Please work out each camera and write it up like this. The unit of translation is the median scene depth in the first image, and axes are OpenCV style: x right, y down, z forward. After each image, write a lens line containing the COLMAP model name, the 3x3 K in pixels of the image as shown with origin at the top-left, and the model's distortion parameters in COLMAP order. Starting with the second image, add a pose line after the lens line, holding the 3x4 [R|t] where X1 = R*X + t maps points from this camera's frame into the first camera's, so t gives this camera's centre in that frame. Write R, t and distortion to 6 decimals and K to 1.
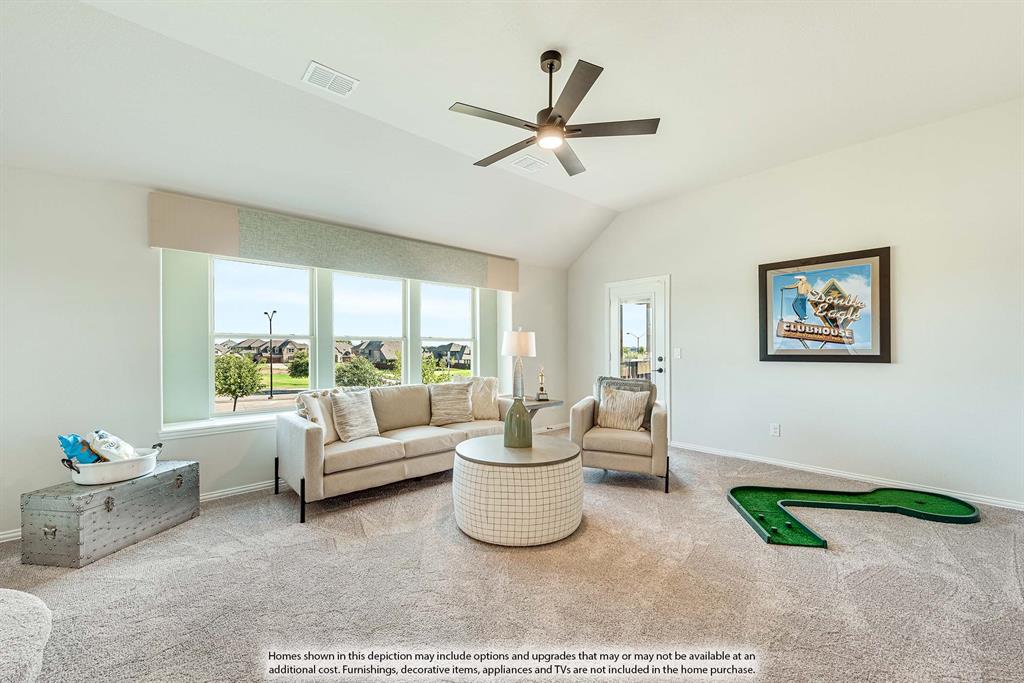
lens RADIAL K [[410.3, 0, 511.9], [0, 410.3, 347.7], [0, 0, 1]] dist [0.002292, -0.000018]
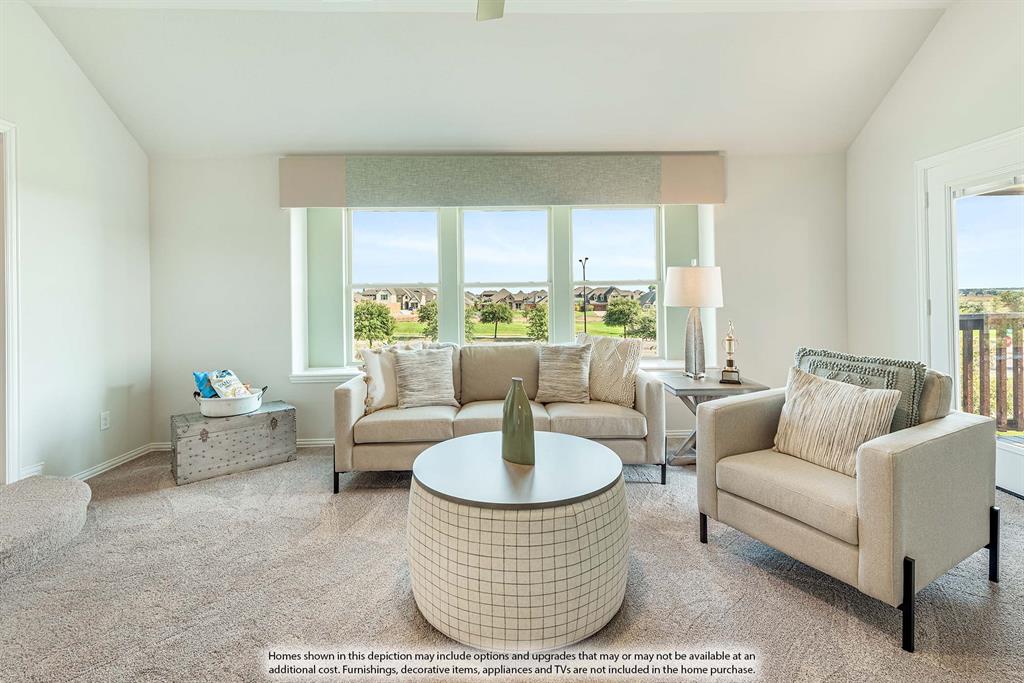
lens RADIAL K [[475.3, 0, 511.9], [0, 475.3, 294.6], [0, 0, 1]] dist [0.009908, -0.000622]
pose [[0.758146, -0.012777, -0.651959, 0.380433], [0.014010, 0.999896, -0.003304, 0.001403], [0.651934, -0.006629, 0.758247, 0.379718]]
